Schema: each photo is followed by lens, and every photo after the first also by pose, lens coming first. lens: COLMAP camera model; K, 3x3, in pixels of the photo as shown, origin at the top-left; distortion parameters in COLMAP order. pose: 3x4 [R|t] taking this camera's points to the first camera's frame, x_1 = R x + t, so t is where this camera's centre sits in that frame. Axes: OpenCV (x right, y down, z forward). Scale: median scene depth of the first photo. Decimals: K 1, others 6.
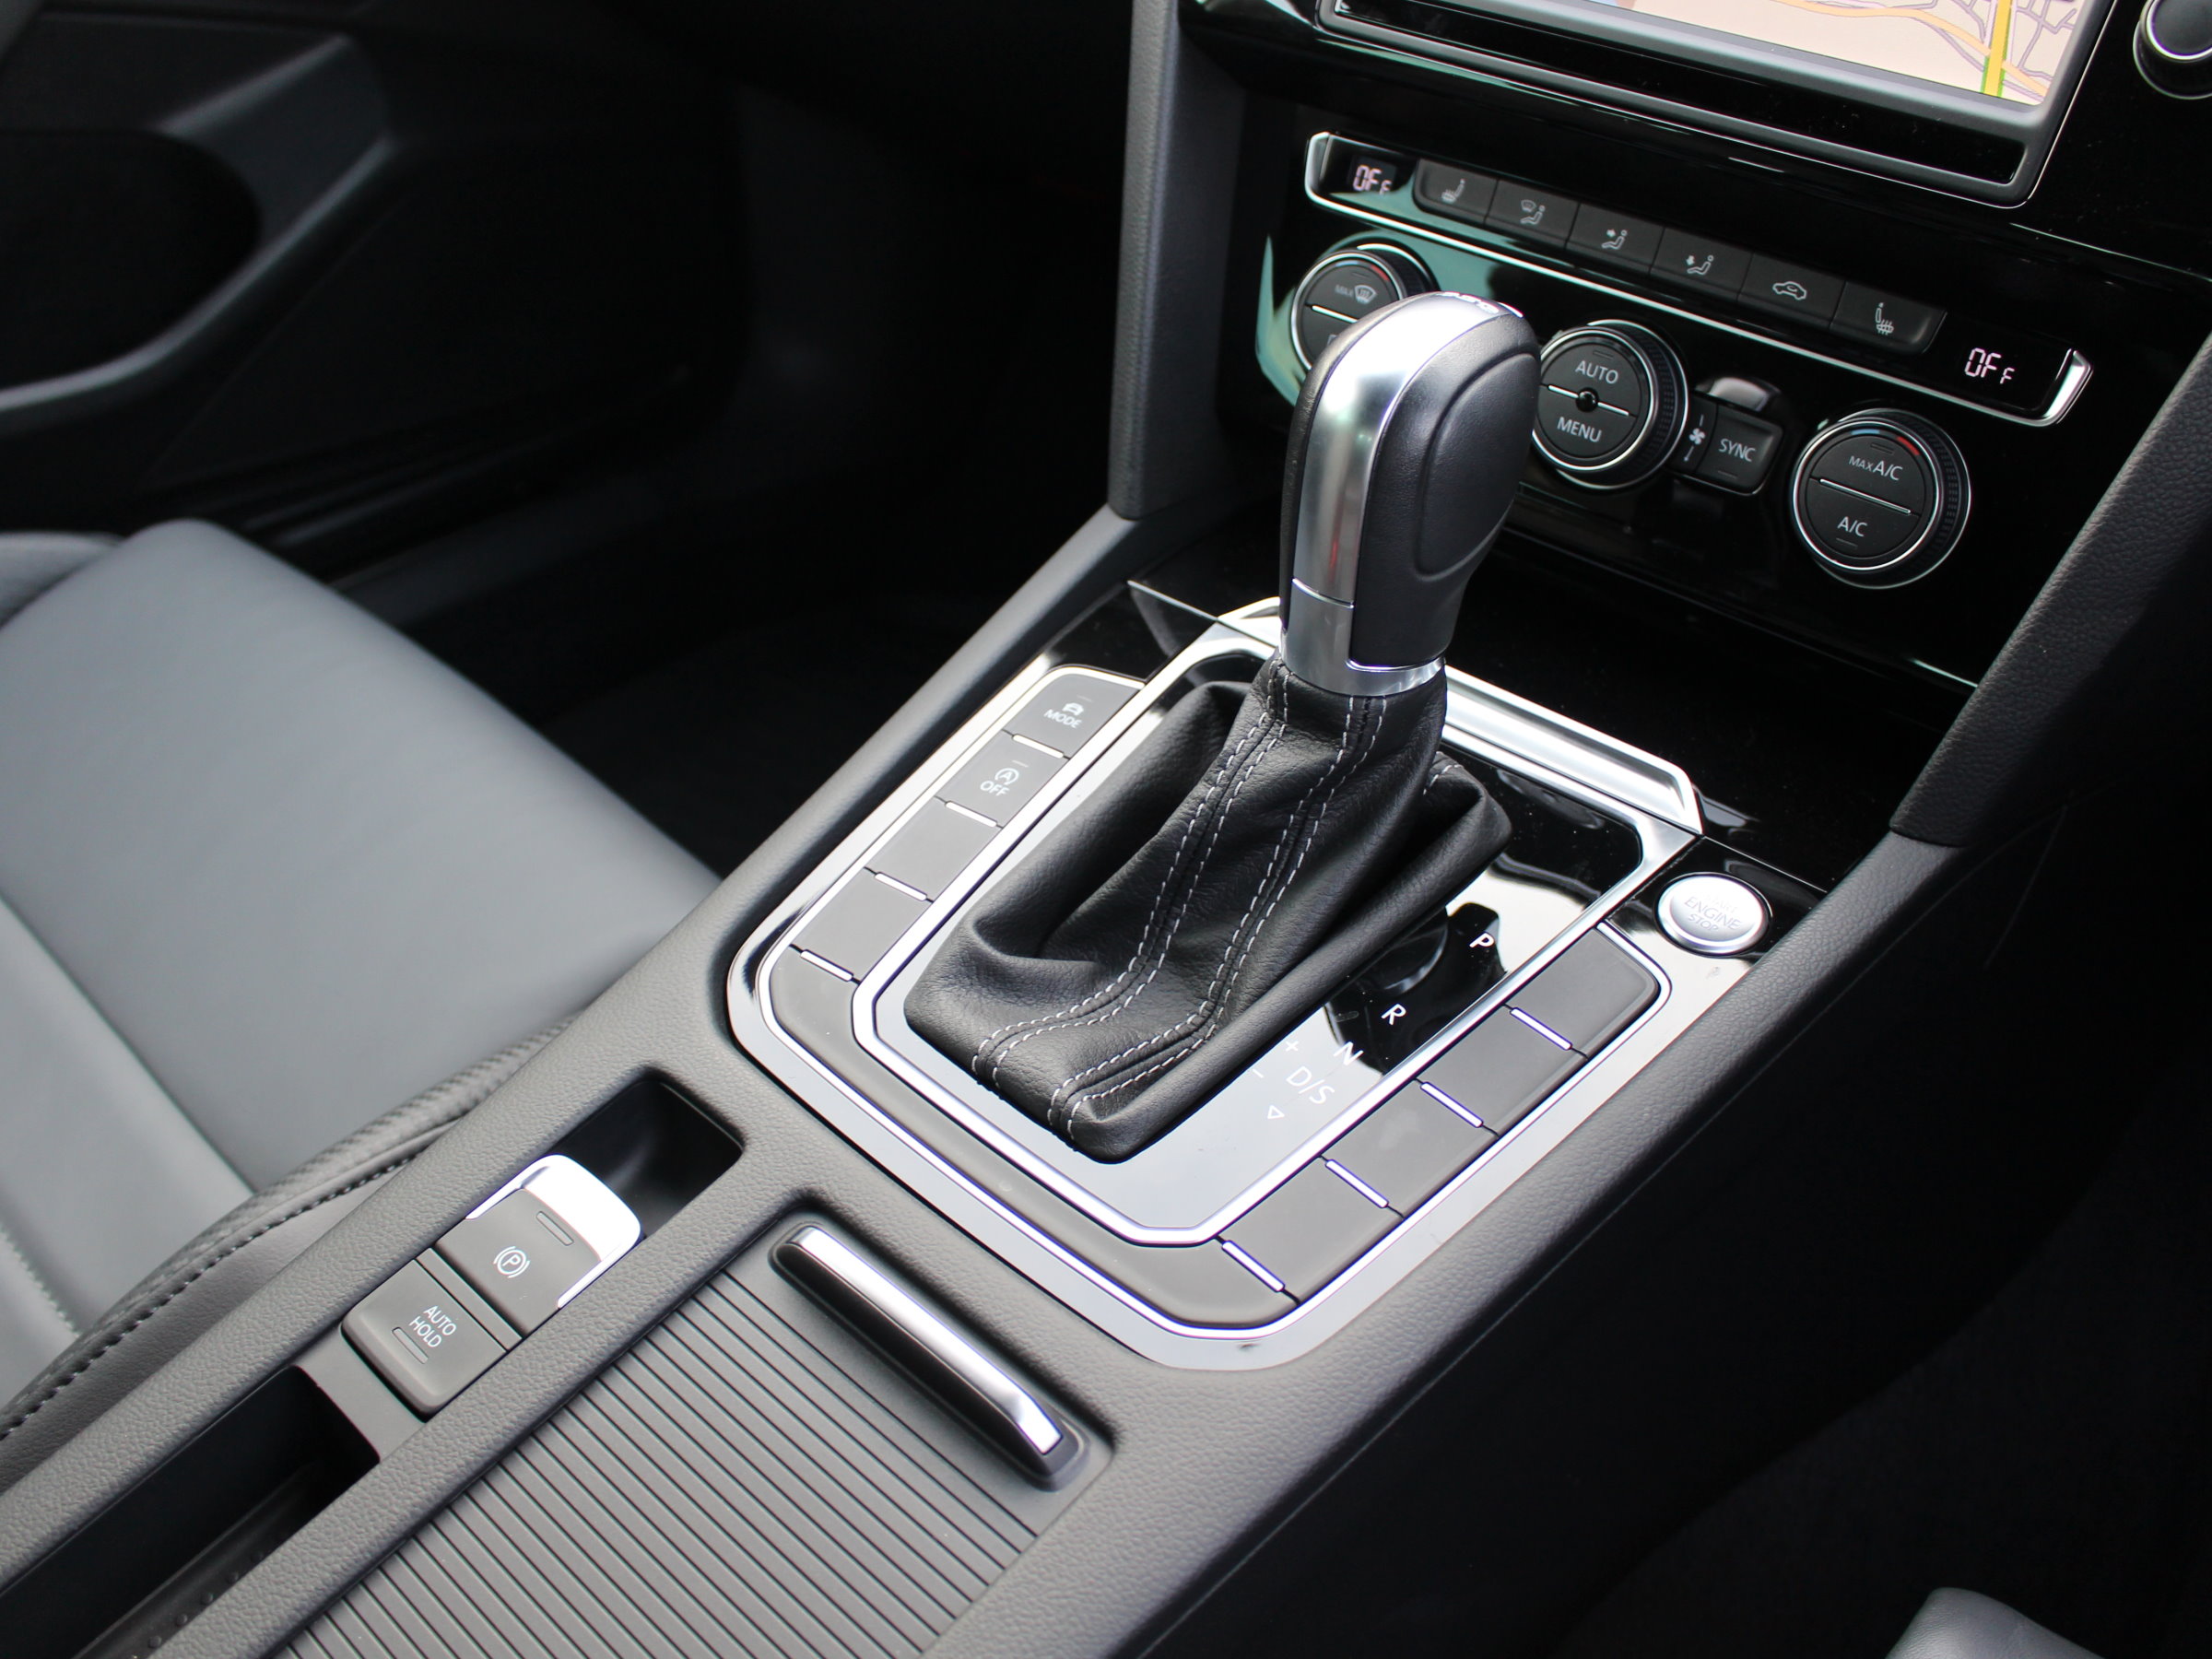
lens RADIAL K [[2198.3, 0, 1106.0], [0, 2198.3, 829.5], [0, 0, 1]] dist [-0.163647, 0.173483]
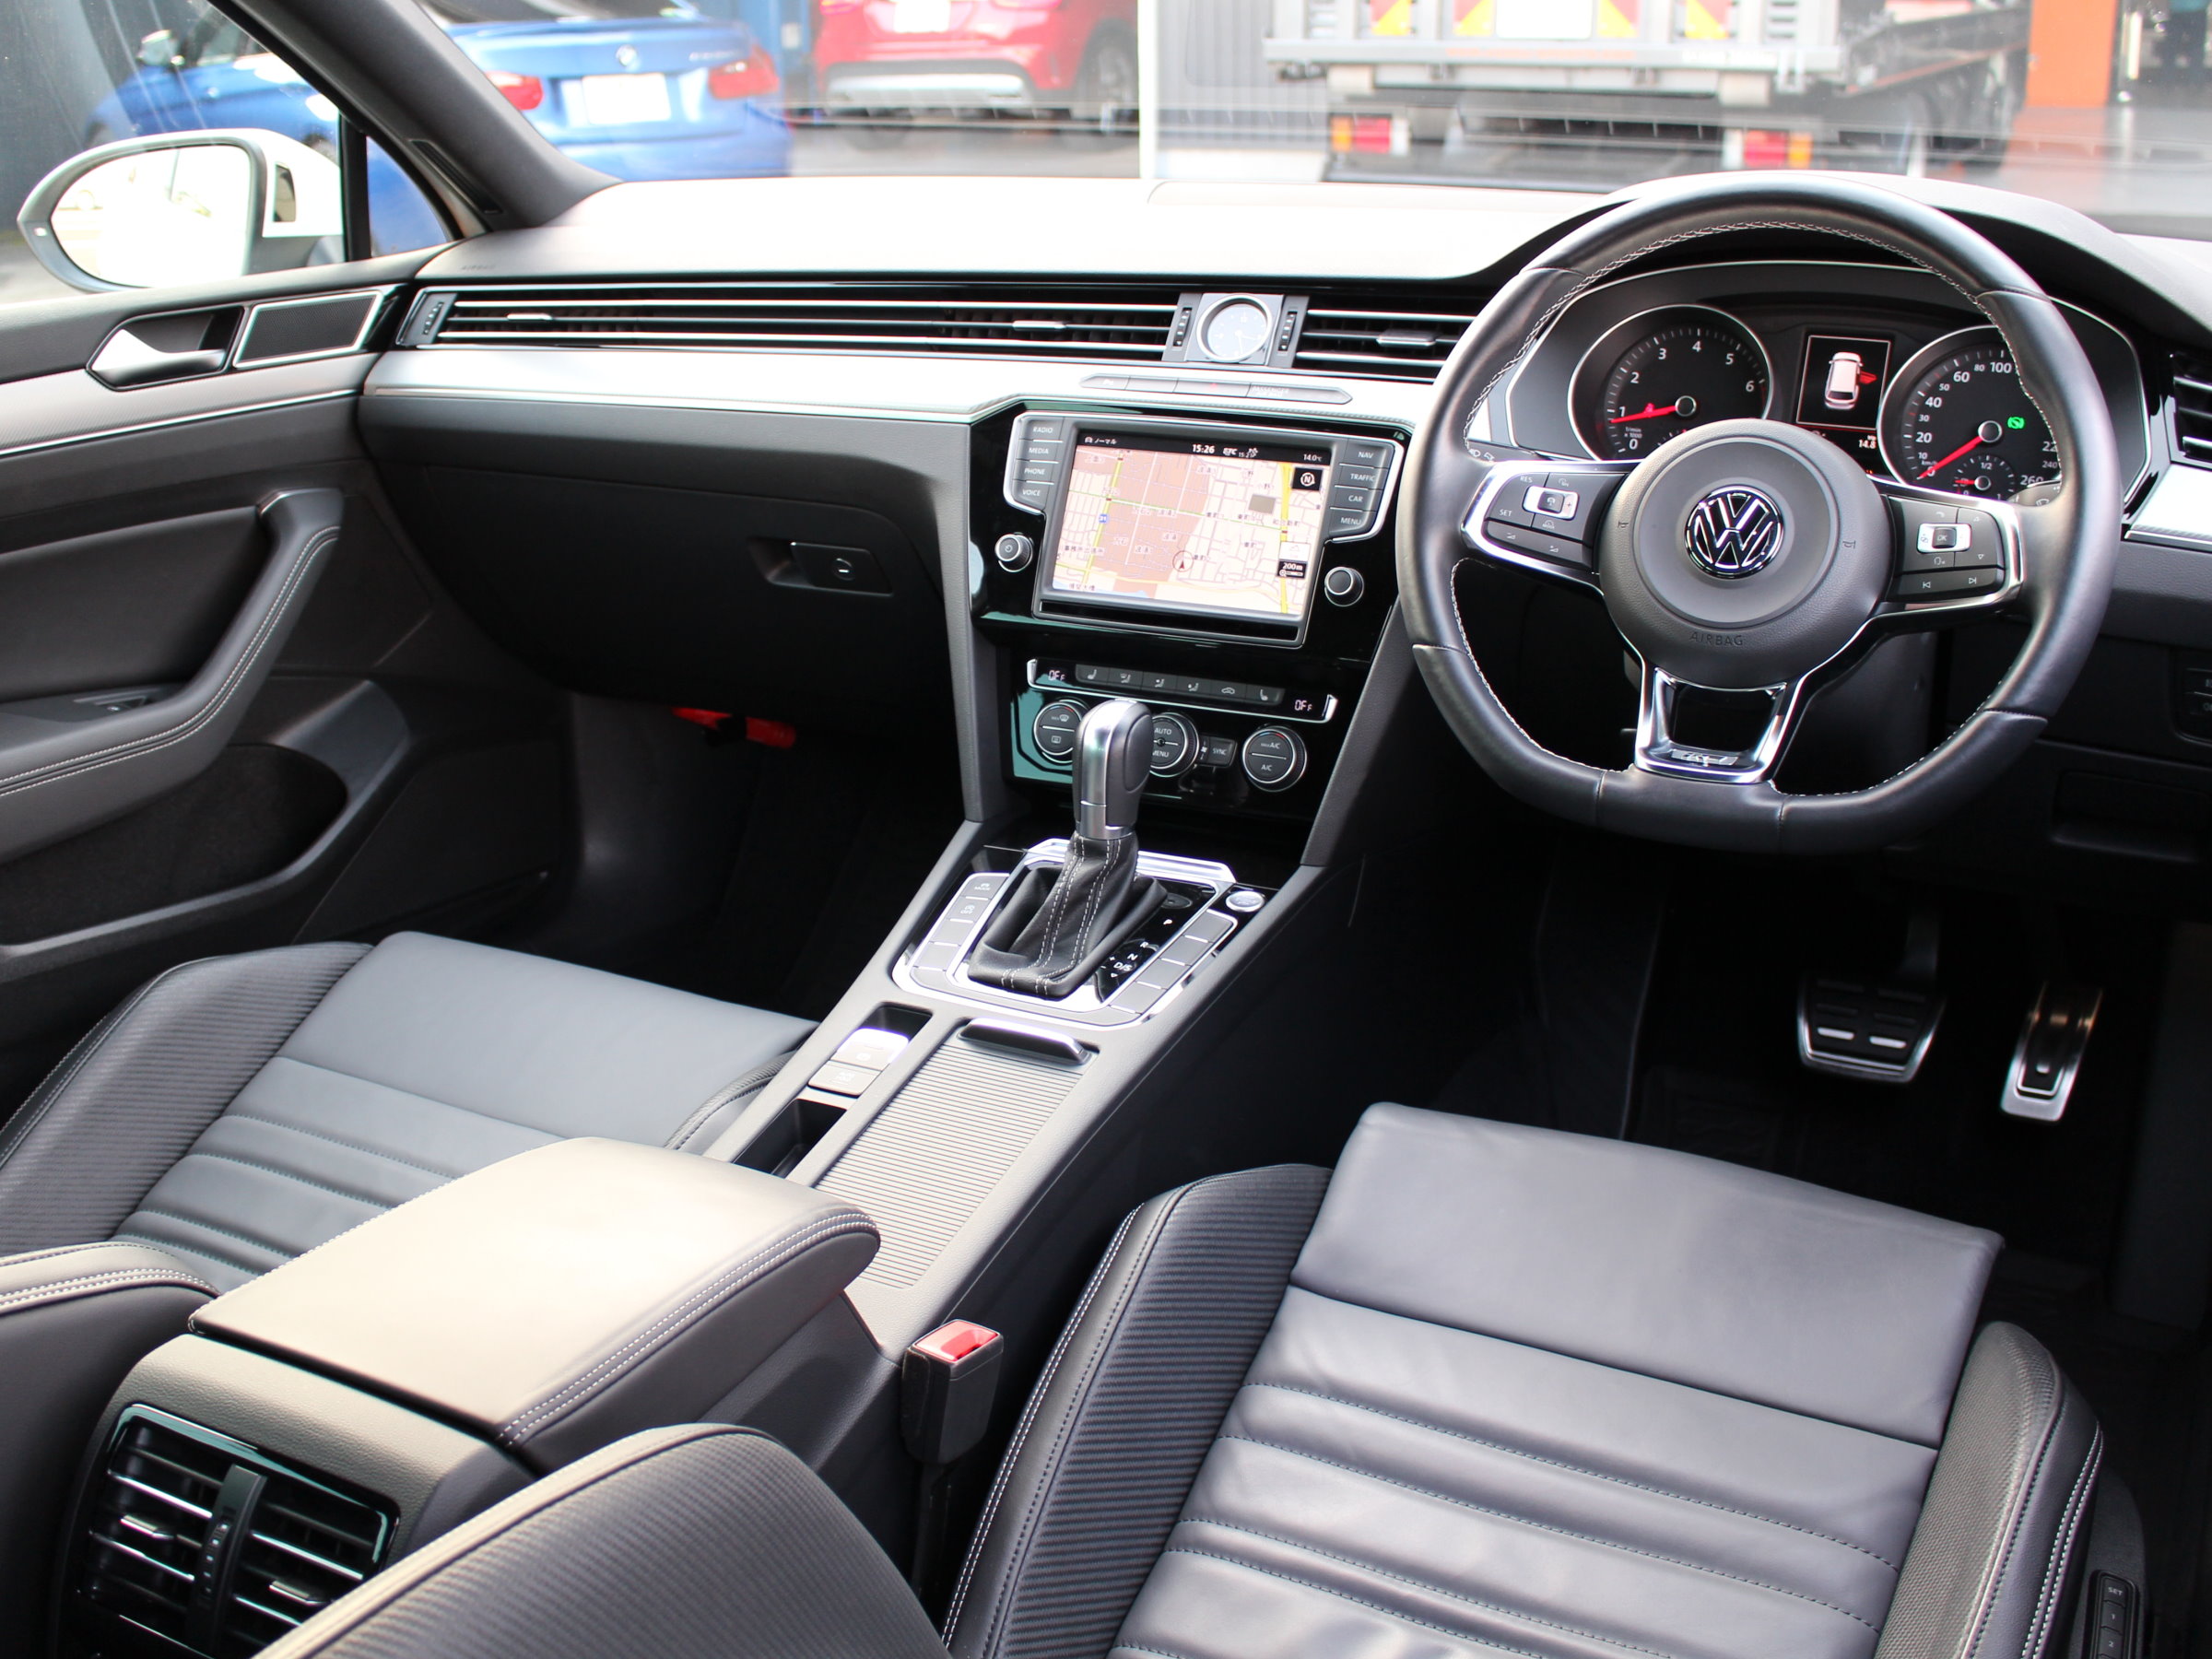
lens RADIAL K [[2270.1, 0, 1106.0], [0, 2270.1, 829.5], [0, 0, 1]] dist [-0.136045, -0.000508]
pose [[0.957134, -0.114884, 0.265888, -0.631147], [0.181719, 0.953013, -0.242373, 0.600889], [-0.225550, 0.280300, 0.933037, -1.638674]]
